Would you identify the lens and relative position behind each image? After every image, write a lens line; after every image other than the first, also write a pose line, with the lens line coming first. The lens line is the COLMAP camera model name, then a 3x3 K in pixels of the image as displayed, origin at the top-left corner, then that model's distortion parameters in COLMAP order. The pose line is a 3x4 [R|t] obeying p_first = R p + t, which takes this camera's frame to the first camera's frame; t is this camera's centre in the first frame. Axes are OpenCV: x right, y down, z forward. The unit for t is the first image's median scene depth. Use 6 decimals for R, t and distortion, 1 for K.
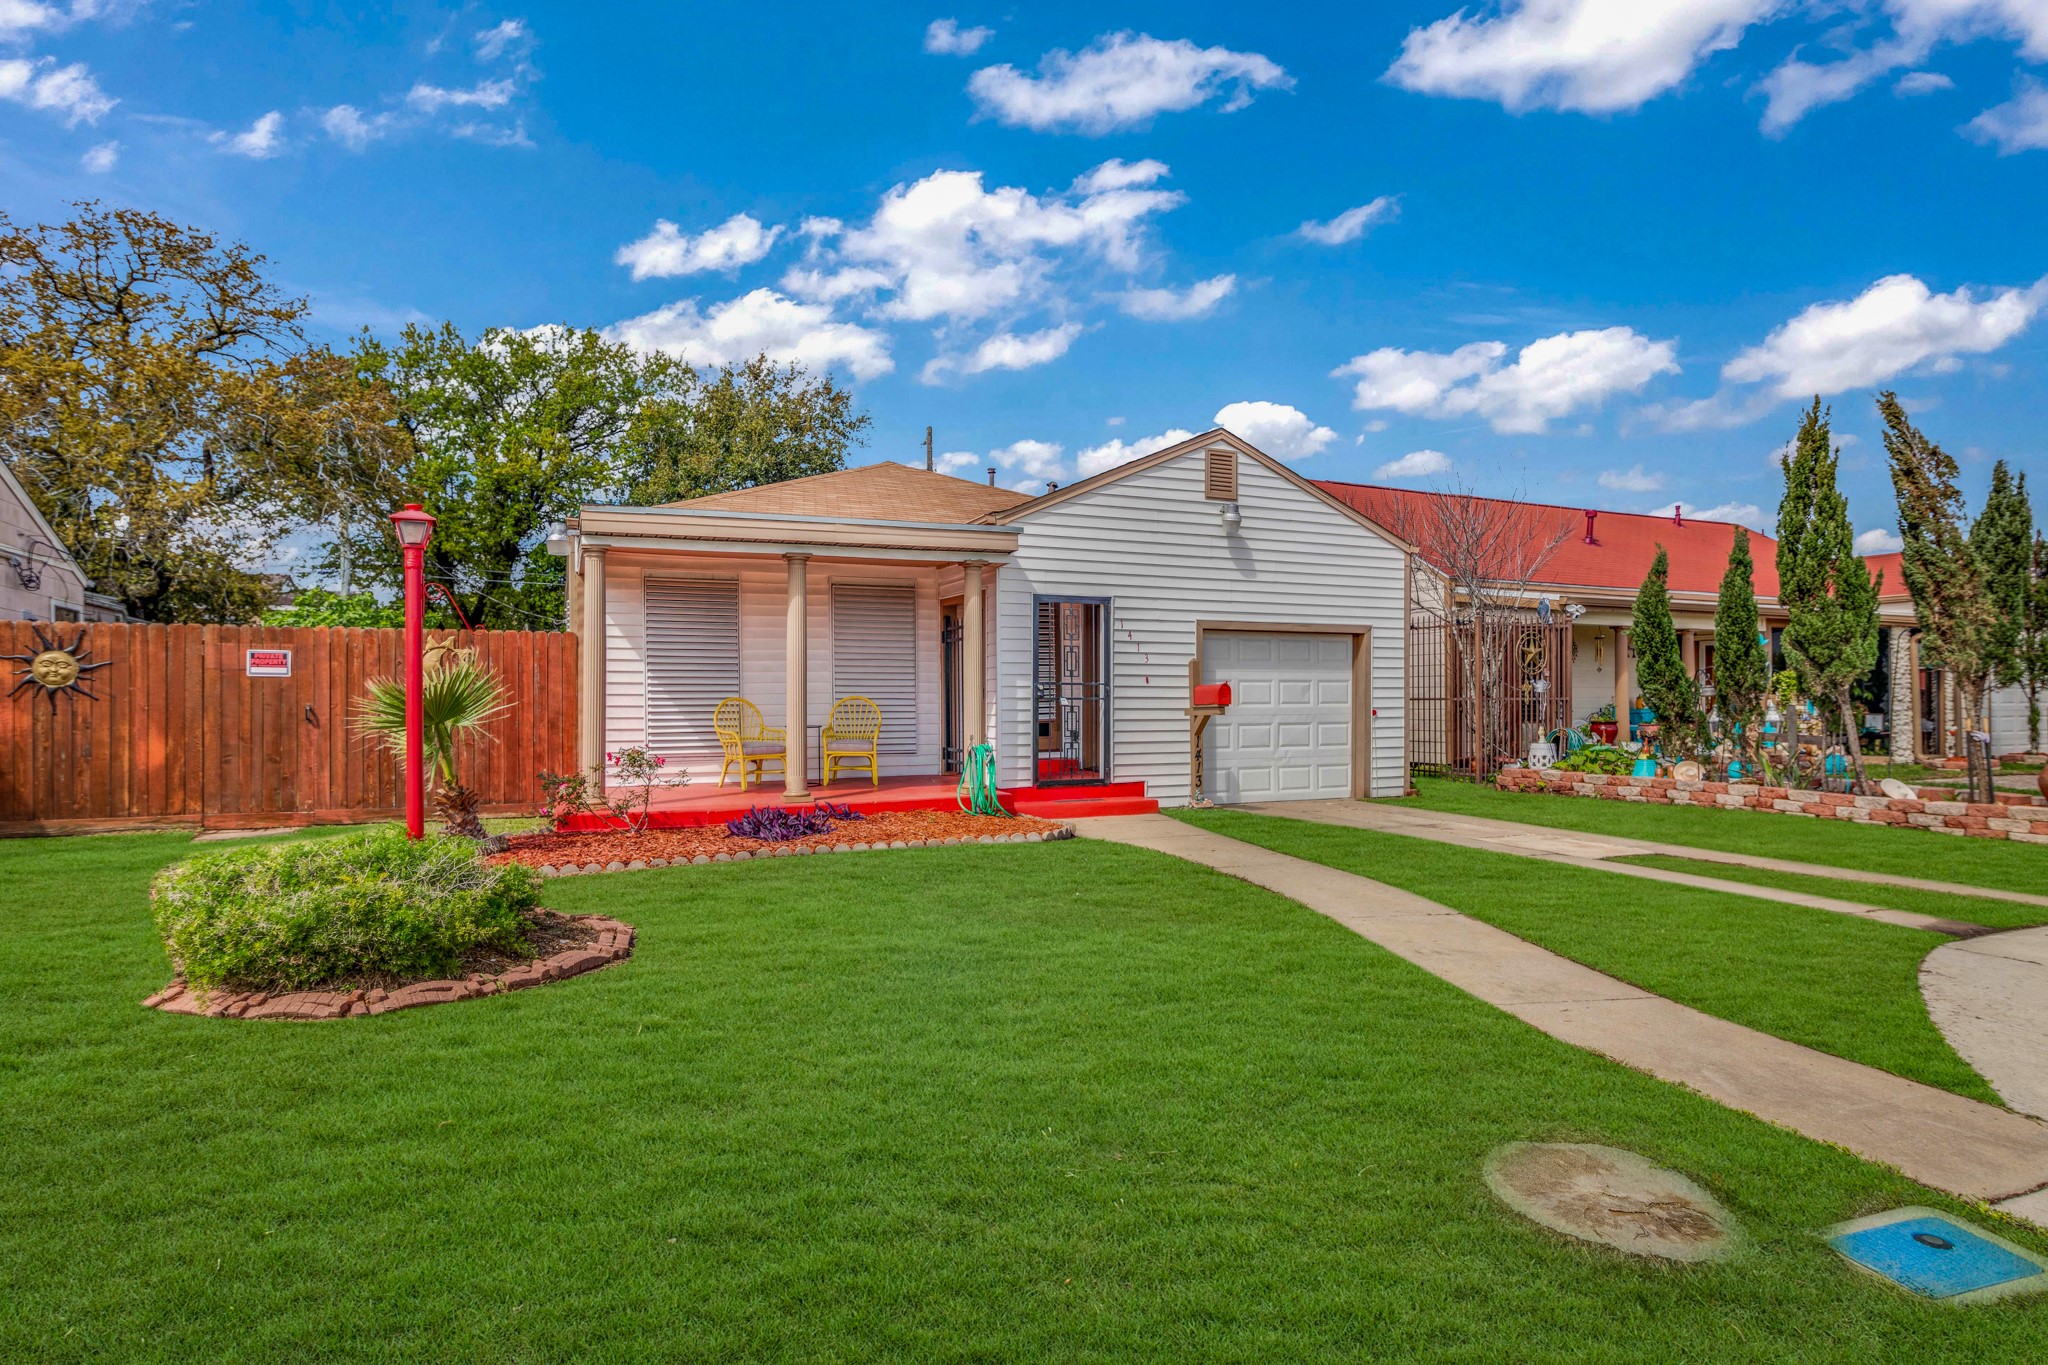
lens RADIAL K [[1086.1, 0, 1102.0], [0, 1086.1, 678.0], [0, 0, 1]] dist [-0.015410, -0.000876]
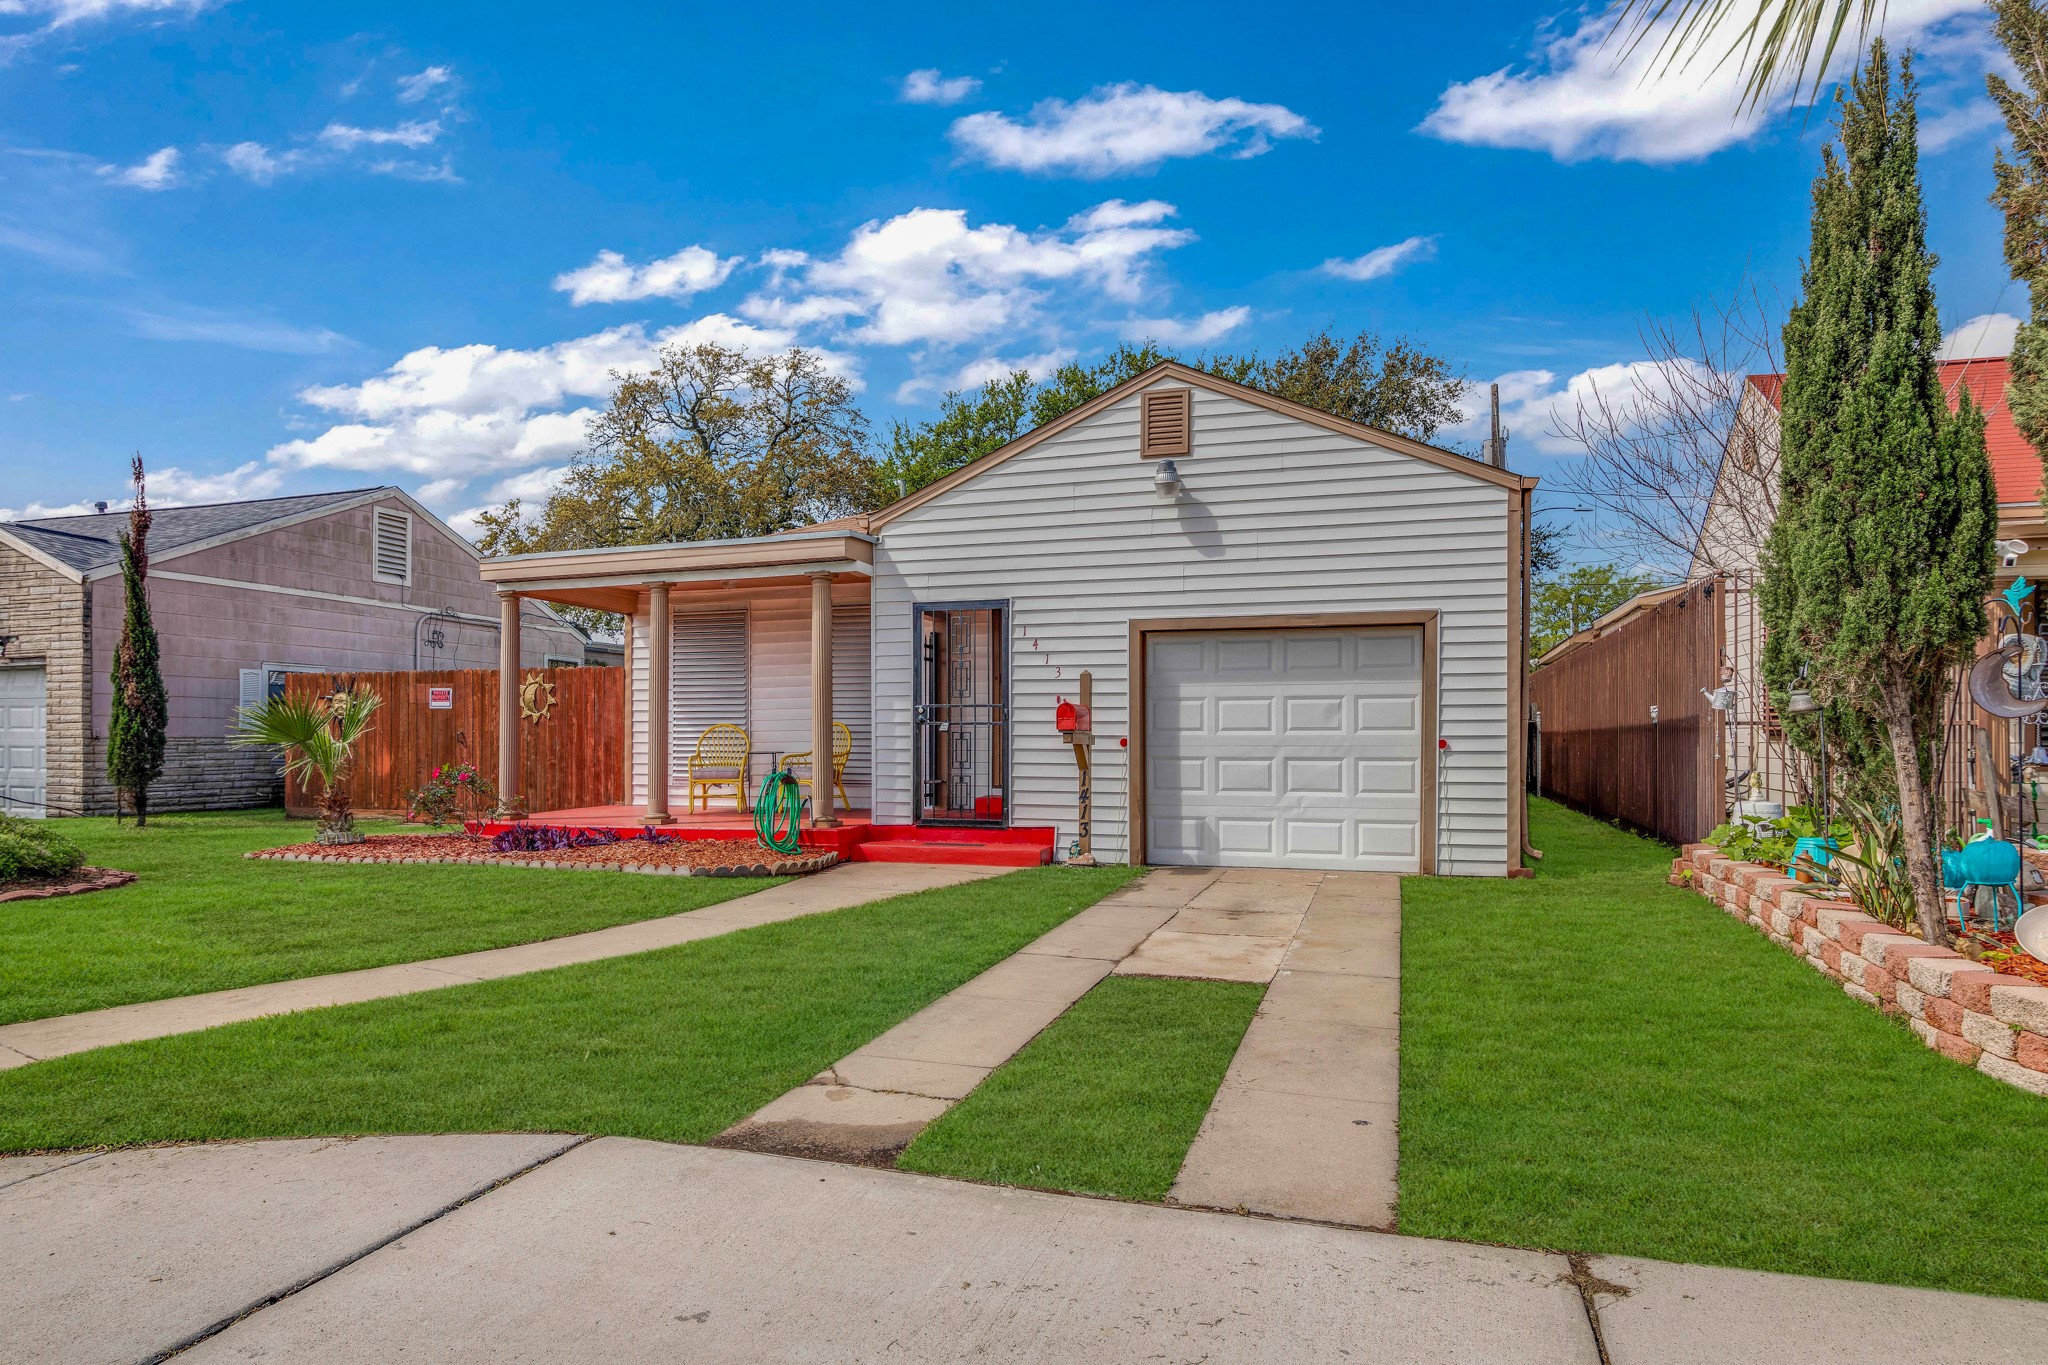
lens RADIAL K [[1282.2, 0, 1083.3], [0, 1282.2, 686.5], [0, 0, 1]] dist [-0.019720, 0.001273]
pose [[0.721668, -0.025433, -0.691771, 0.711542], [0.012254, 0.999638, -0.023969, 0.015264], [0.692130, 0.008821, 0.721719, 0.341615]]
